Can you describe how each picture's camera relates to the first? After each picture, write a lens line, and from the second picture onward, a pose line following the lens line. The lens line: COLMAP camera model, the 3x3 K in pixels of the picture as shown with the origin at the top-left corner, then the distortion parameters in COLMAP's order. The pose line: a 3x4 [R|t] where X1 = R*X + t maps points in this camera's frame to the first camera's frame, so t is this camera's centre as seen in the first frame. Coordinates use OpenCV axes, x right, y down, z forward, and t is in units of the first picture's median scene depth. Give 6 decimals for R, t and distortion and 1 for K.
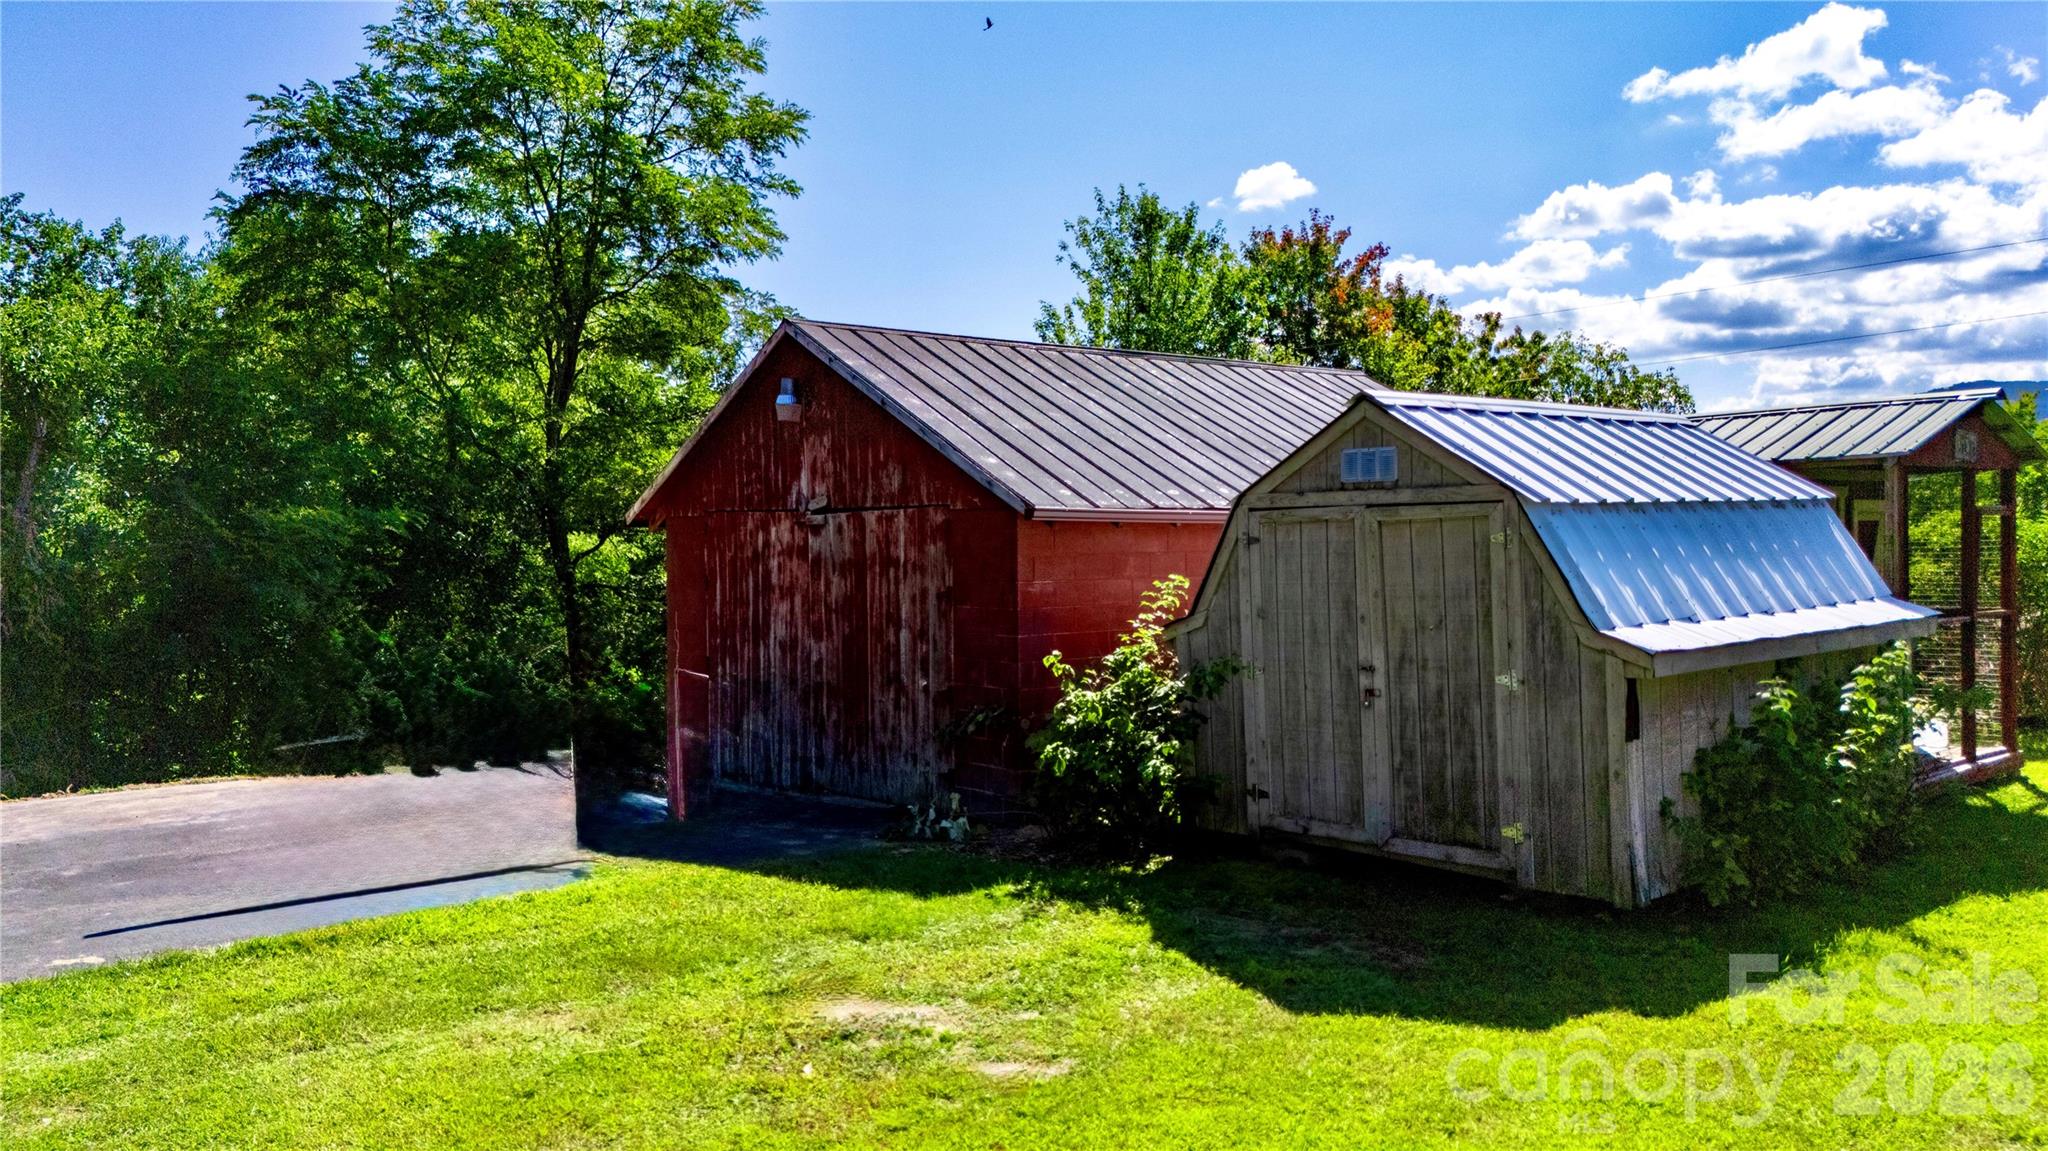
lens RADIAL K [[1500.8, 0, 1034.2], [0, 1500.8, 584.0], [0, 0, 1]] dist [0.073525, -0.071973]
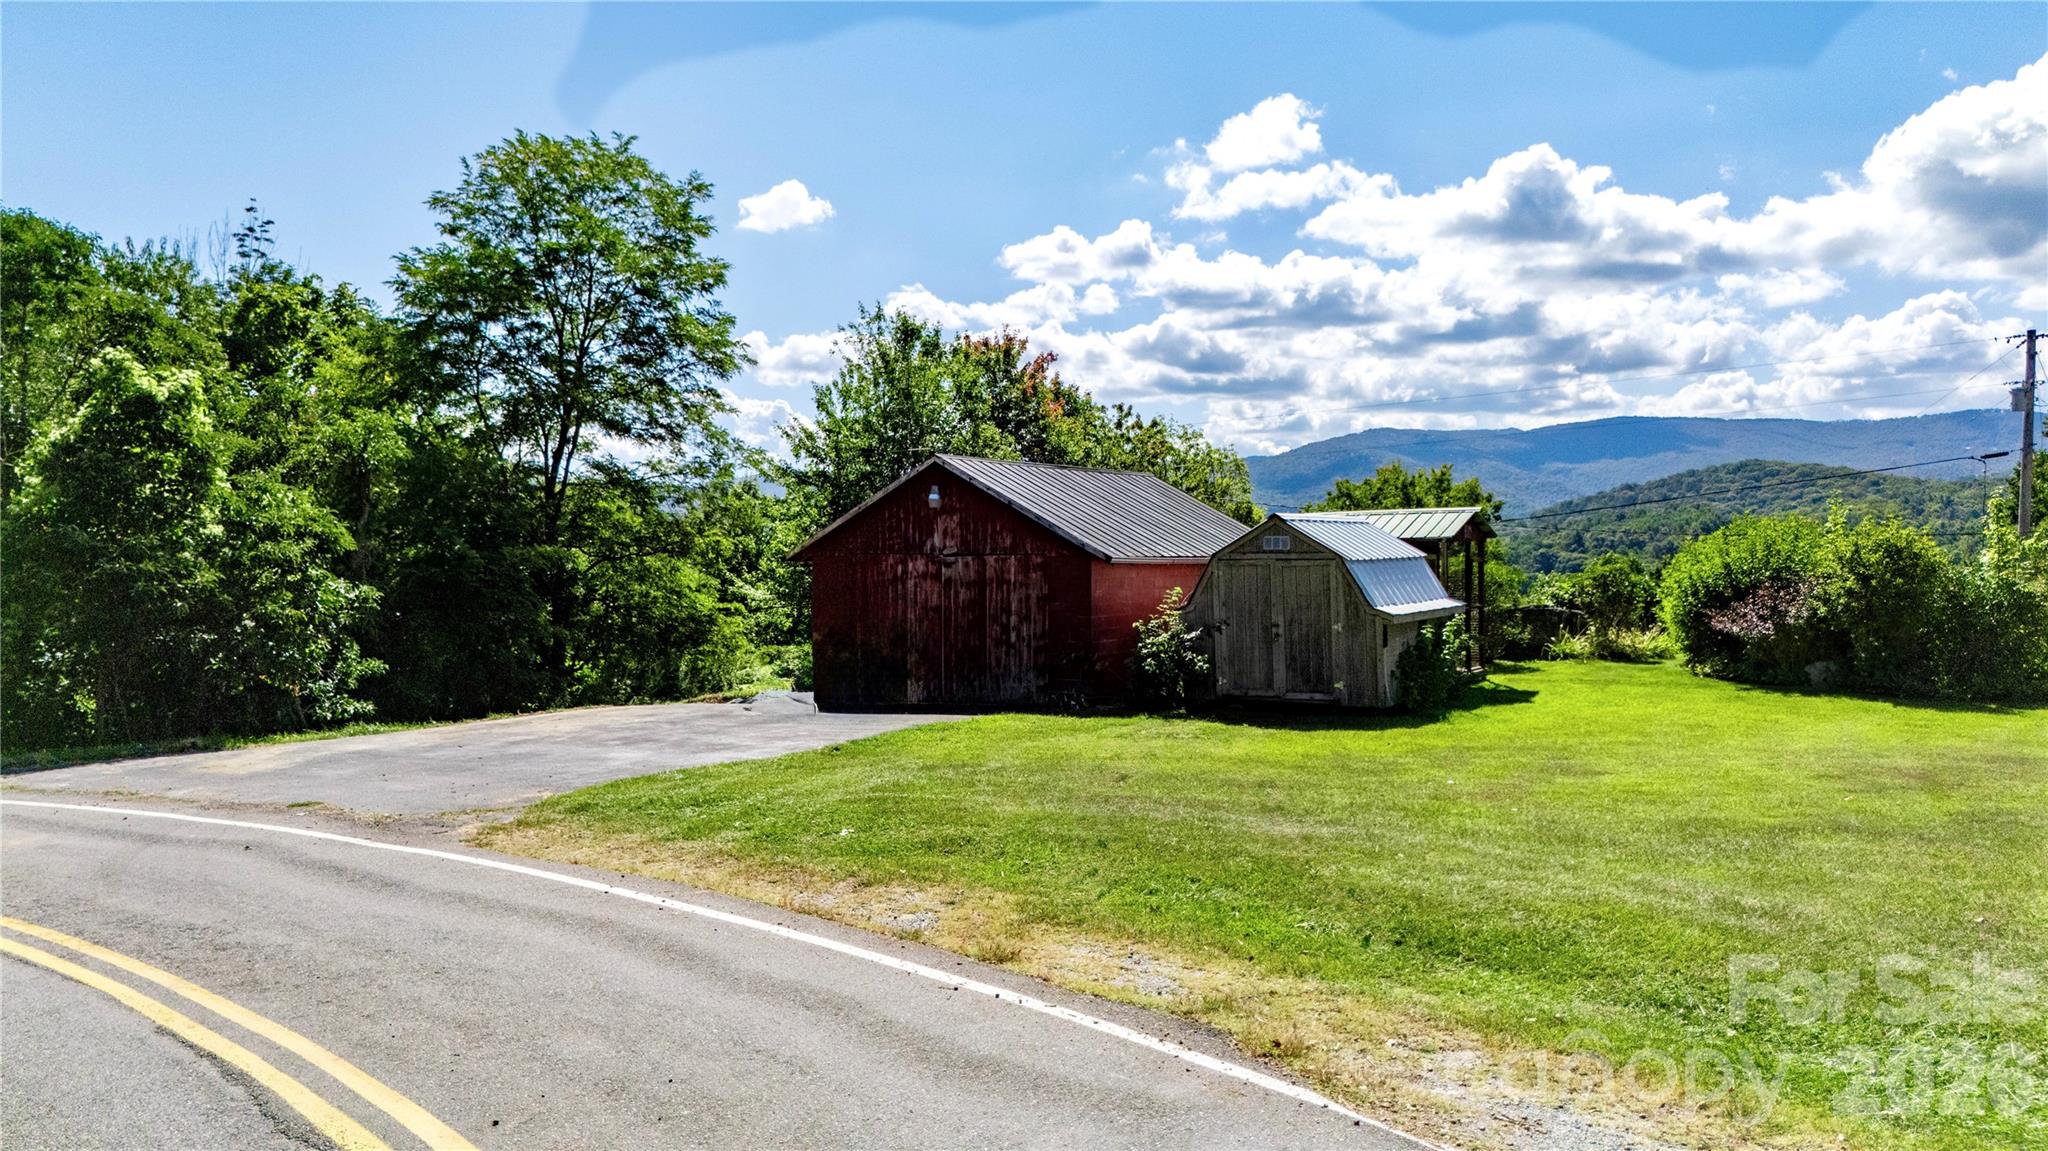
lens RADIAL K [[1500.8, 0, 1019.0], [0, 1500.8, 569.6], [0, 0, 1]] dist [0.073525, -0.071973]
pose [[0.950689, 0.003846, 0.310122, -0.703449], [0.003231, 0.999746, -0.022303, 0.013763], [-0.310129, 0.022205, 0.950435, -0.906055]]
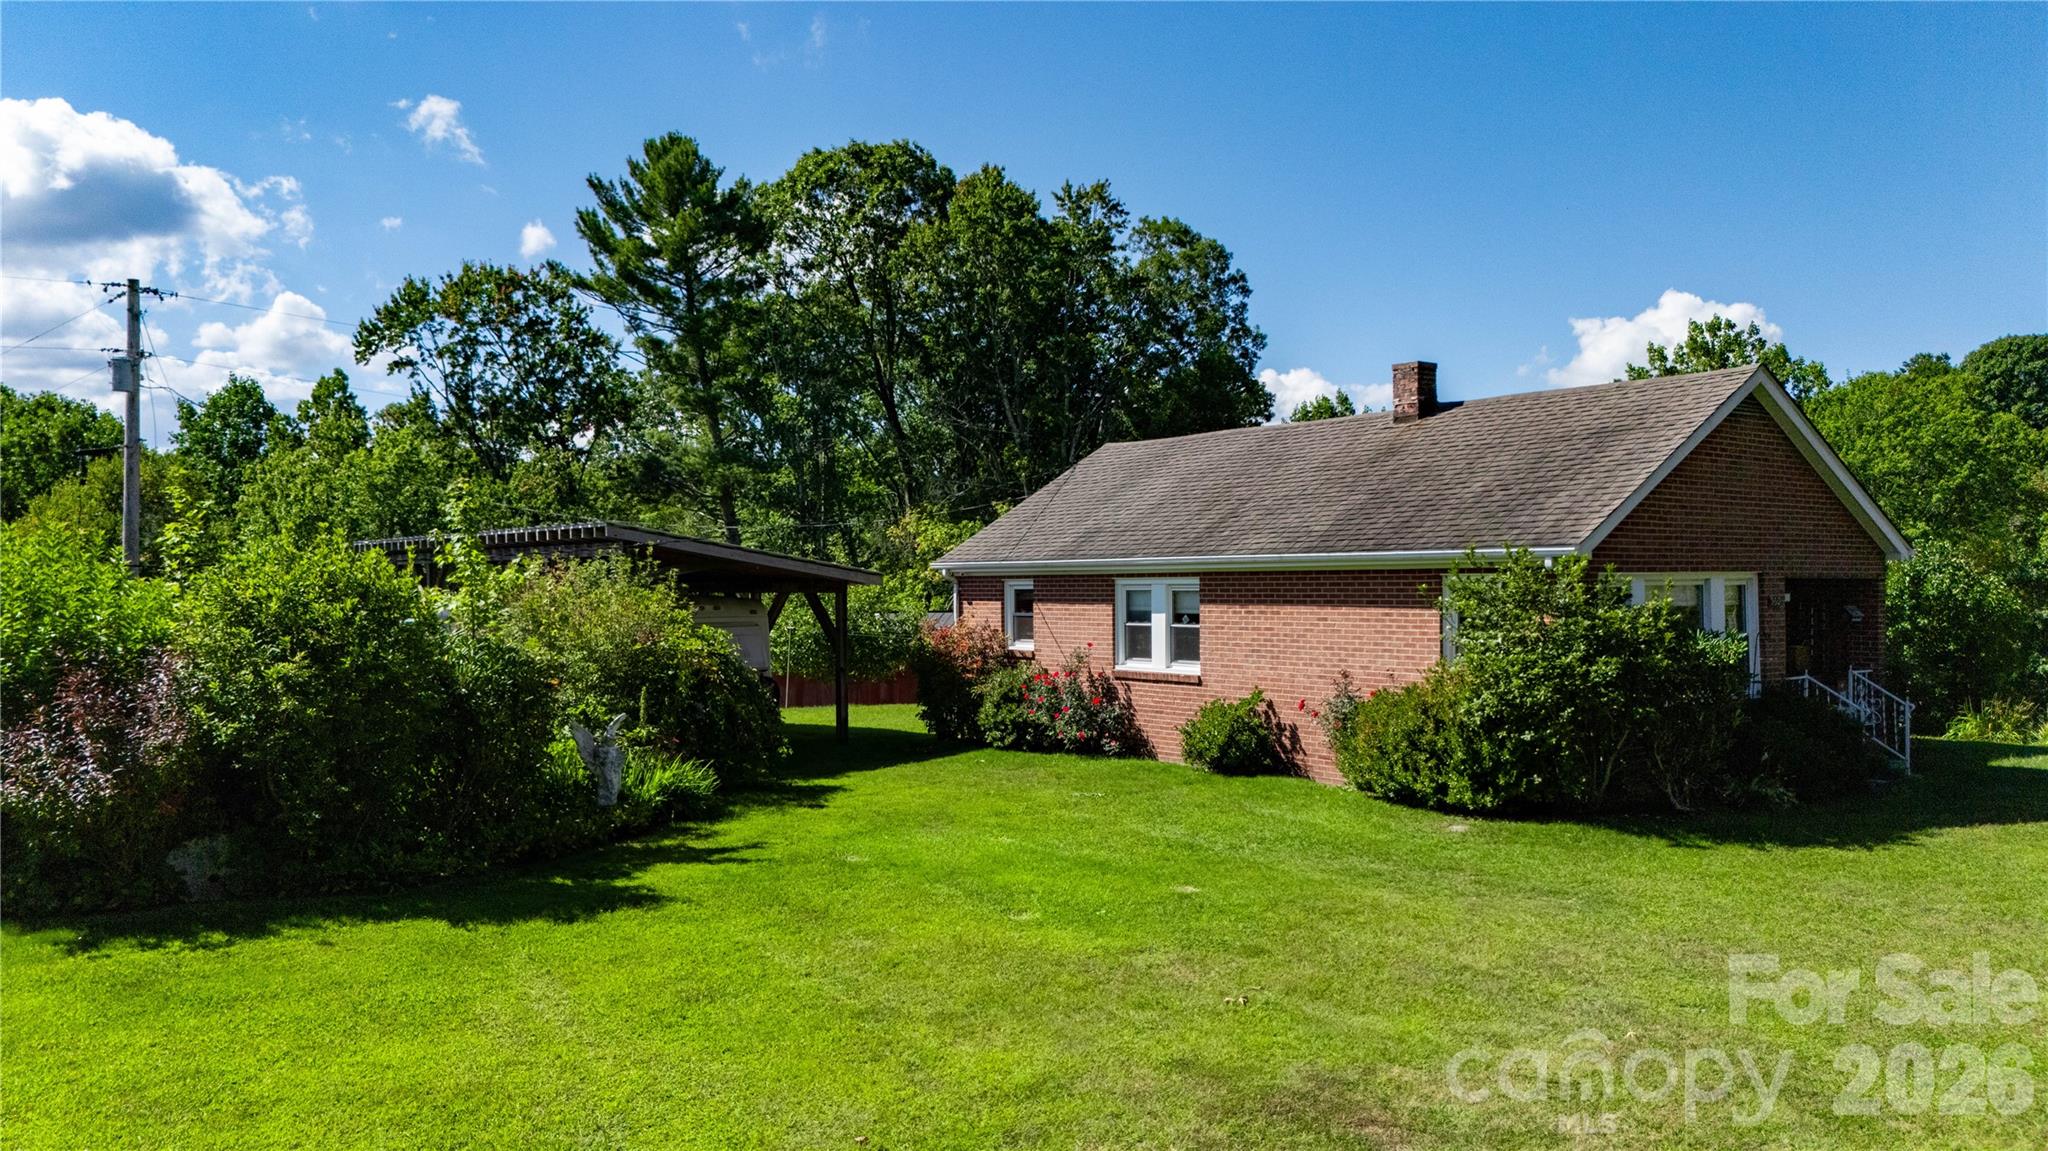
lens RADIAL K [[1500.8, 0, 1008.0], [0, 1500.8, 590.8], [0, 0, 1]] dist [0.073525, -0.071973]
pose [[-0.011961, -0.005768, 0.999912, 0.043613], [0.046474, 0.998900, 0.006318, -0.043924], [-0.998848, 0.046546, -0.011680, 0.267015]]
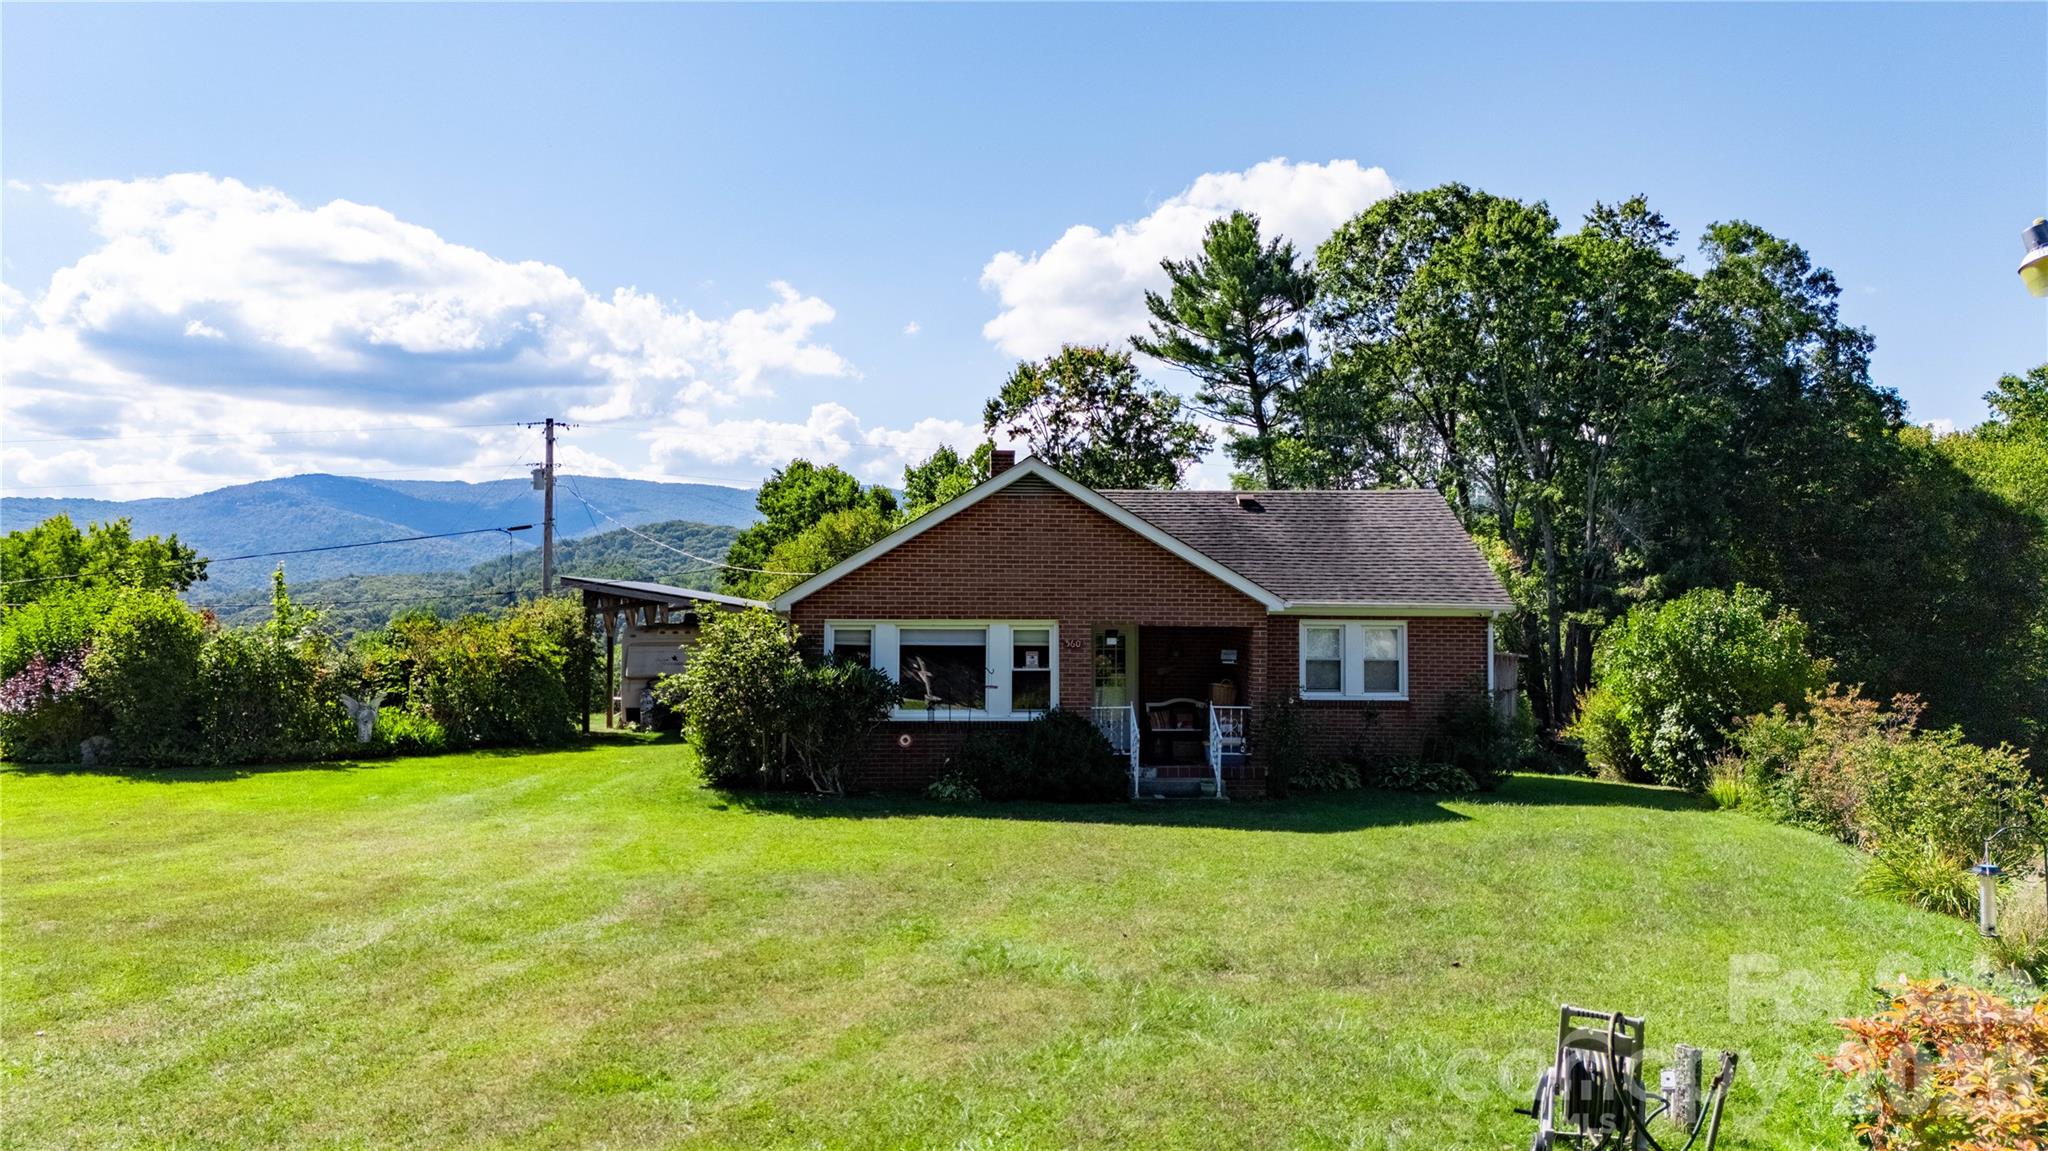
lens RADIAL K [[1500.8, 0, 1022.0], [0, 1500.8, 577.9], [0, 0, 1]] dist [0.073525, -0.071973]
pose [[0.551013, 0.018524, 0.834291, -0.024586], [0.028862, 0.998732, -0.041237, 0.003693], [-0.833997, 0.046801, 0.549780, -1.438443]]
